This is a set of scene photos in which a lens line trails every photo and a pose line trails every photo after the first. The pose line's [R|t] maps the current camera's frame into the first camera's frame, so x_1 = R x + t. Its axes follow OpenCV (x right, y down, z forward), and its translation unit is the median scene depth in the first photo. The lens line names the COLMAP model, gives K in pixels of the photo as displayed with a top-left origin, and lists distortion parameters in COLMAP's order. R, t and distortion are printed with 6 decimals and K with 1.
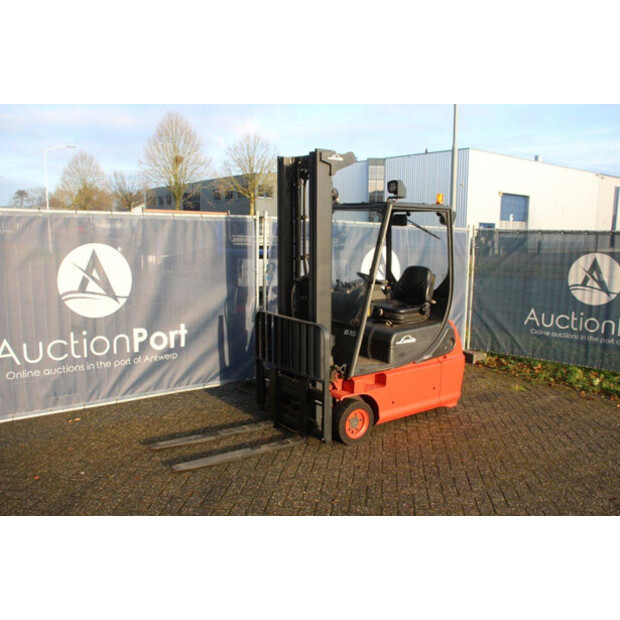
lens RADIAL K [[527.4, 0, 311.3], [0, 527.4, 311.0], [0, 0, 1]] dist [-0.095441, 0.019314]
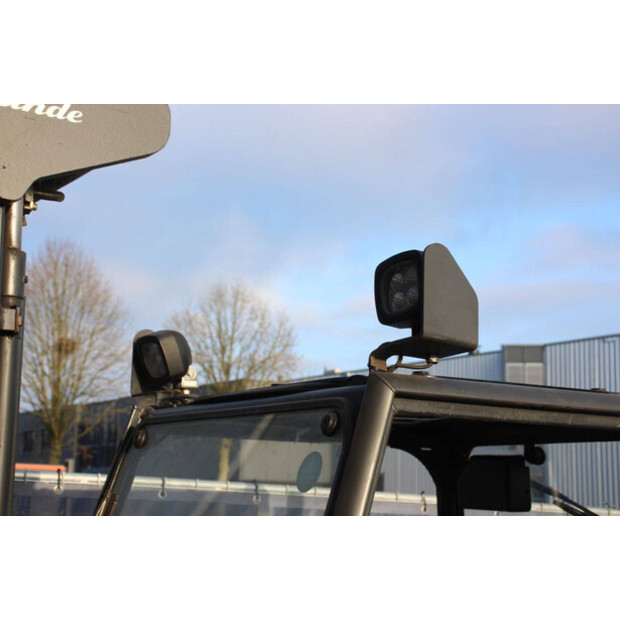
lens RADIAL K [[1231.7, 0, 311.6], [0, 1231.7, 309.5], [0, 0, 1]] dist [0.176913, 0.000000]
pose [[0.998415, 0.004303, -0.056120, 0.134575], [-0.021648, 0.949732, -0.312314, -0.090524], [0.051955, 0.313034, 0.948320, 0.548505]]
